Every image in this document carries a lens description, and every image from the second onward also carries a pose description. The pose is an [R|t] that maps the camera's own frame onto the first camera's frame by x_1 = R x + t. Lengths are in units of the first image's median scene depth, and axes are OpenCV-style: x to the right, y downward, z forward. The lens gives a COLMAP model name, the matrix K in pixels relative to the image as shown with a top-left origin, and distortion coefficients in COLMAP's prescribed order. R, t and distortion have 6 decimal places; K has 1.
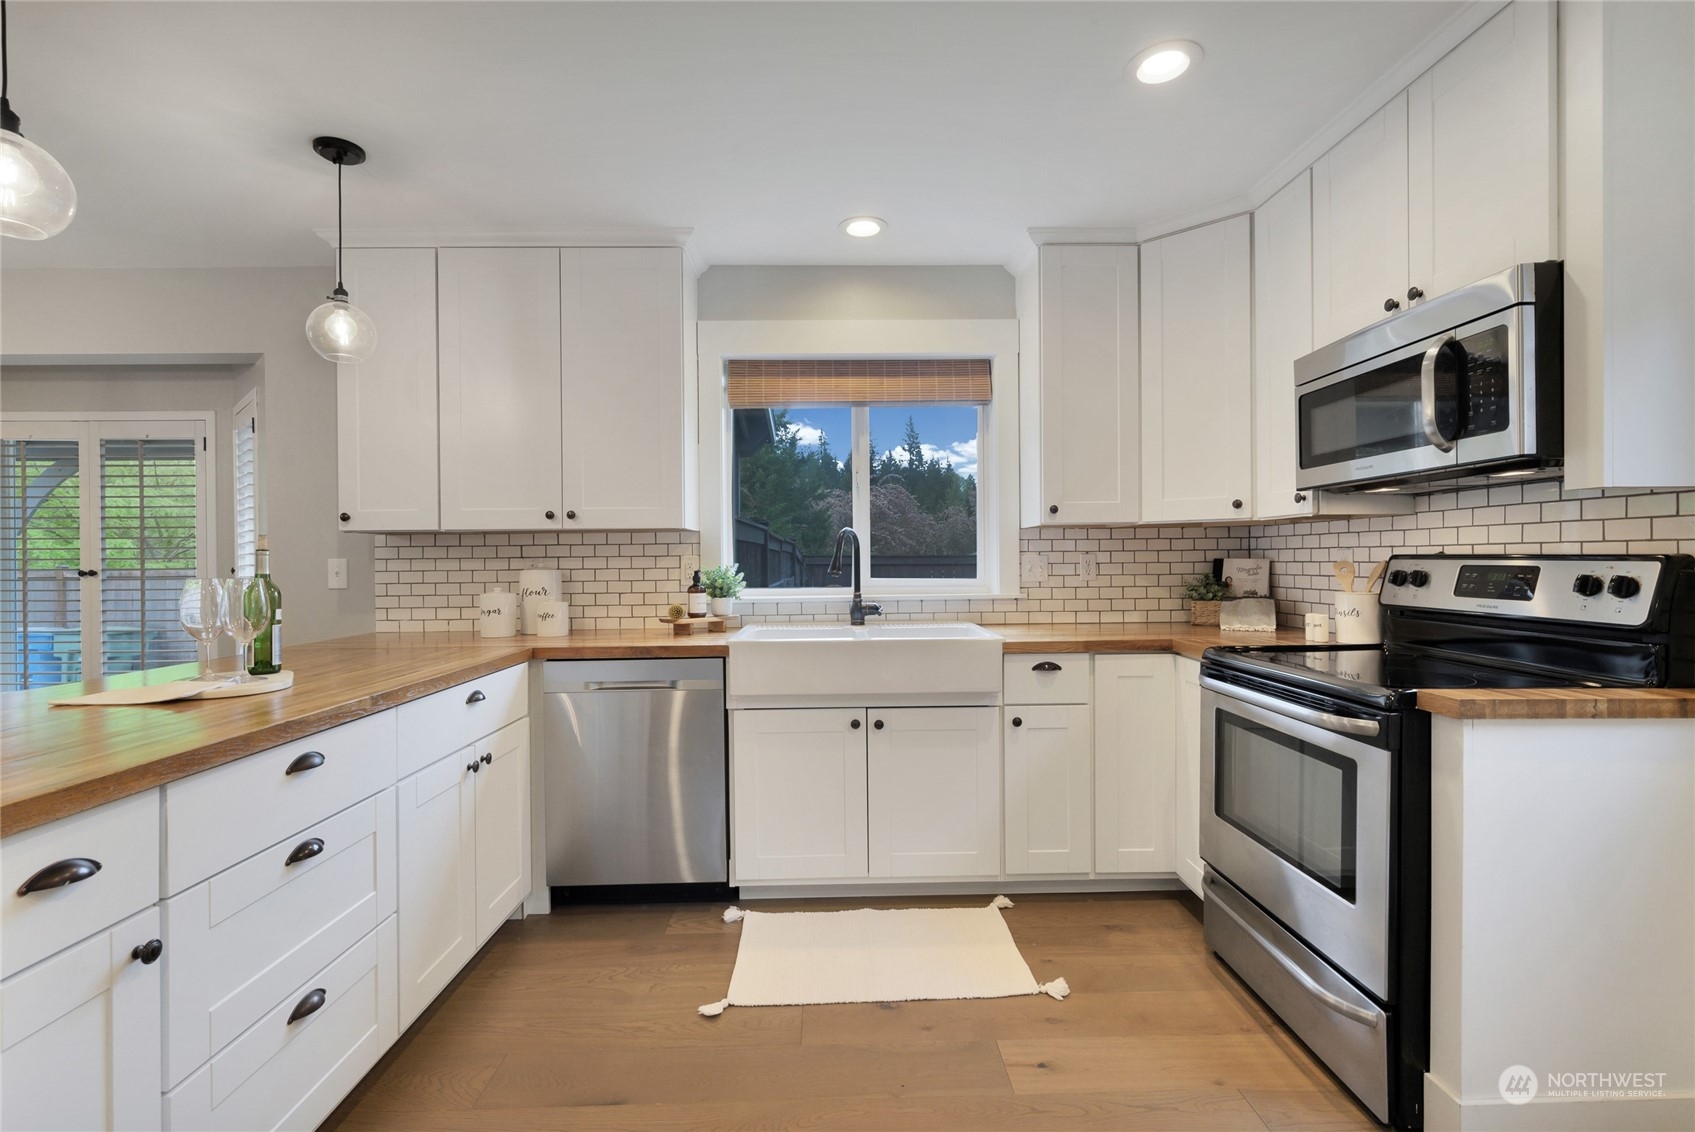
lens RADIAL K [[780.4, 0, 842.0], [0, 780.4, 561.4], [0, 0, 1]] dist [-0.000890, -0.000460]
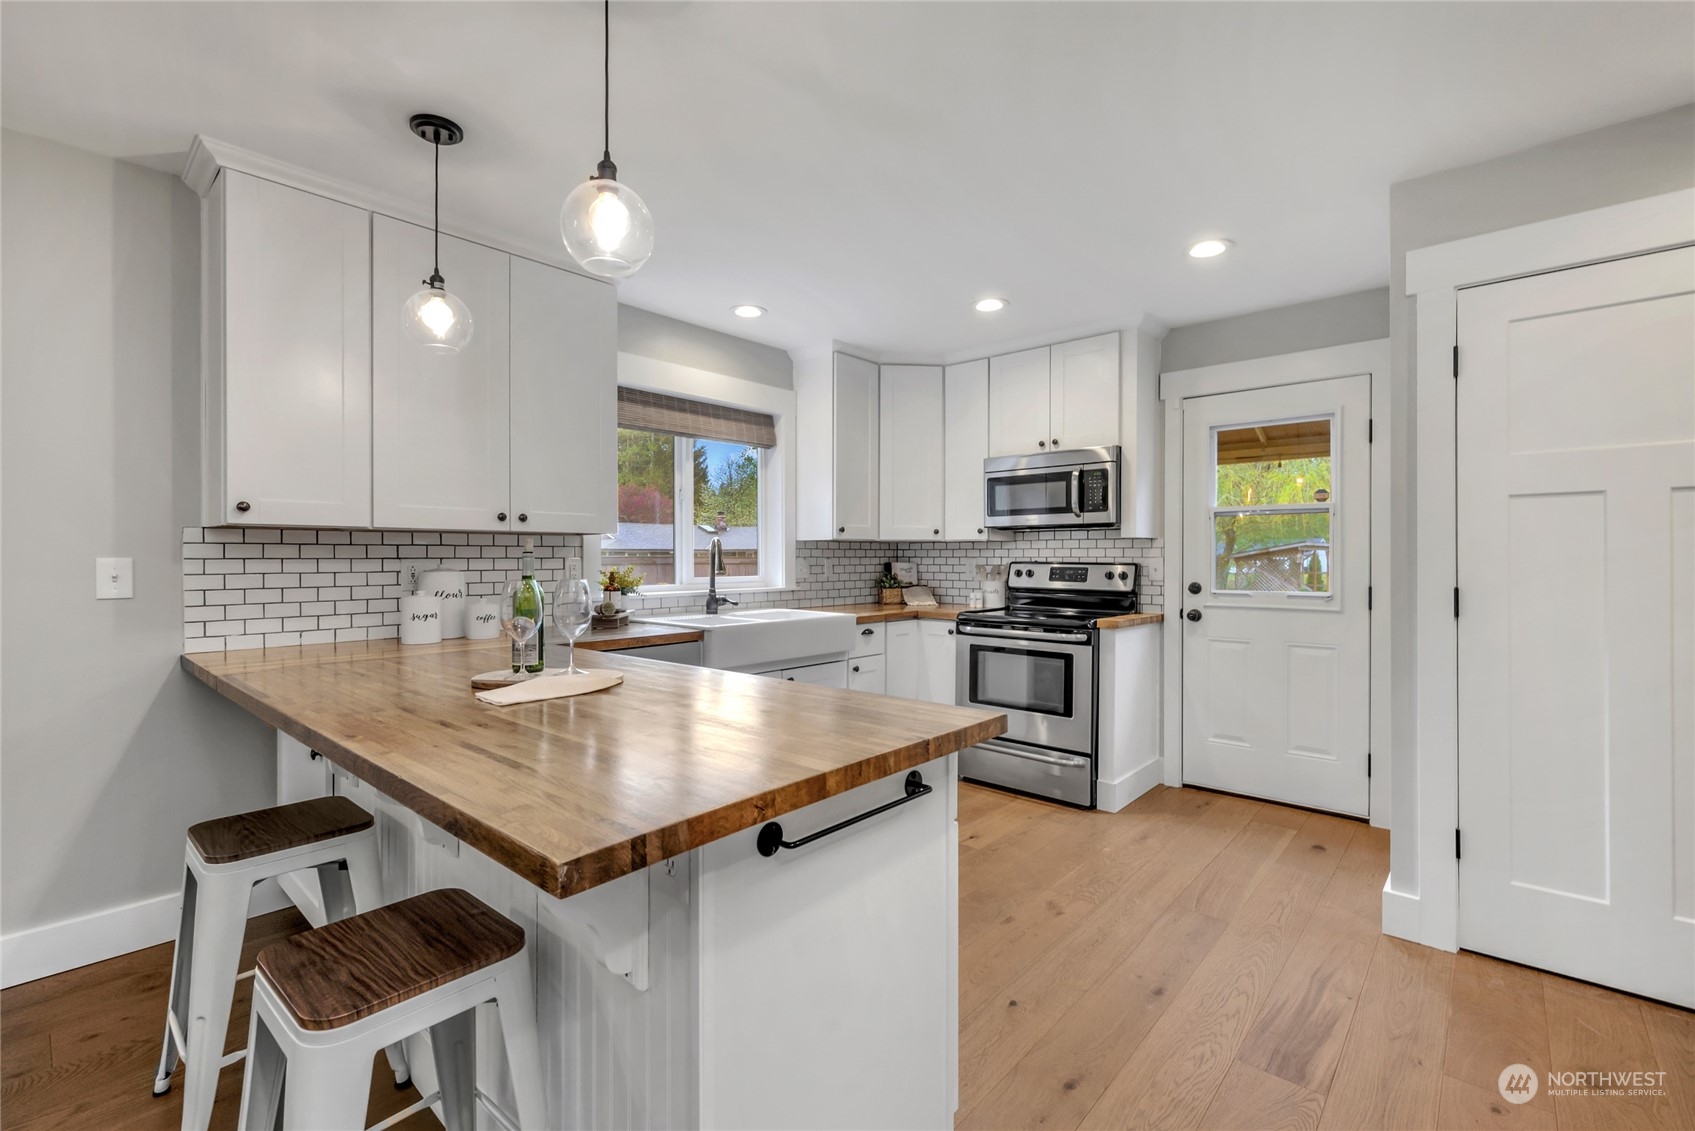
lens RADIAL K [[780.4, 0, 842.0], [0, 780.4, 560.9], [0, 0, 1]] dist [-0.000890, -0.000460]
pose [[0.659067, 0.005441, 0.752064, -0.857284], [-0.005086, 0.999983, -0.002778, -0.002100], [-0.752067, -0.001994, 0.659084, 0.007448]]
